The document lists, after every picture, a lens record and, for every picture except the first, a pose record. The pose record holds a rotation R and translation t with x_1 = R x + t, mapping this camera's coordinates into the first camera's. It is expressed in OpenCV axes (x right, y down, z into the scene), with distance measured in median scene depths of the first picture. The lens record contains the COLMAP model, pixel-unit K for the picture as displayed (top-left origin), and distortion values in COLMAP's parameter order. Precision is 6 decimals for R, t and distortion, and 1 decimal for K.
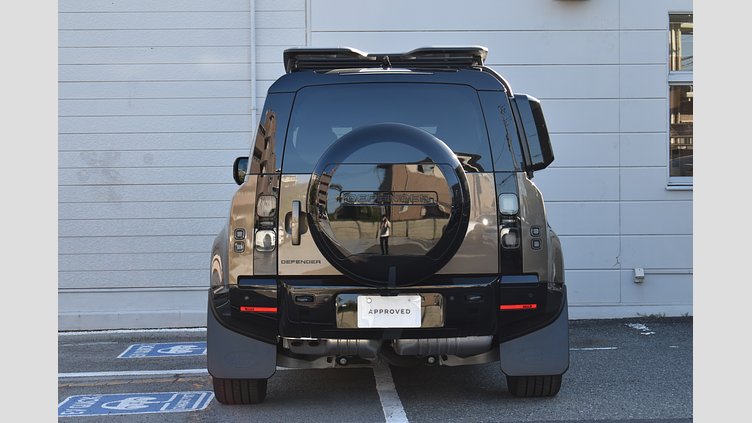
lens RADIAL K [[1431.3, 0, 376.0], [0, 1431.3, 211.5], [0, 0, 1]] dist [0.031446, 0.046086]
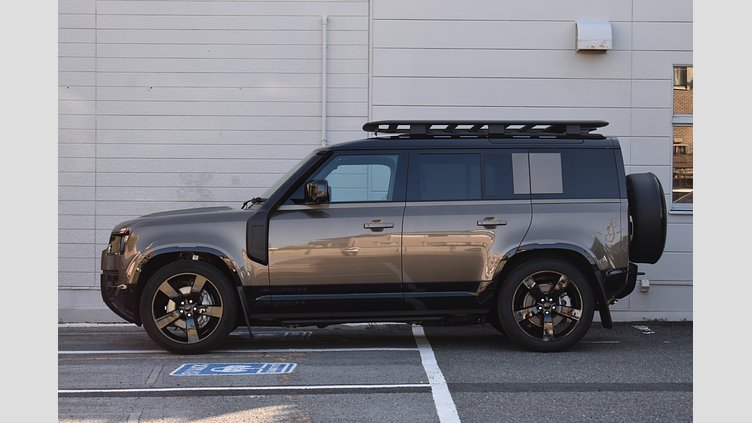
lens RADIAL K [[1431.3, 0, 376.0], [0, 1431.3, 211.5], [0, 0, 1]] dist [0.031446, 0.046086]
pose [[0.999252, 0.018033, -0.034201, 0.000329], [-0.018589, 0.999699, -0.016023, 0.006406], [0.033902, 0.016647, 0.999287, -0.195623]]
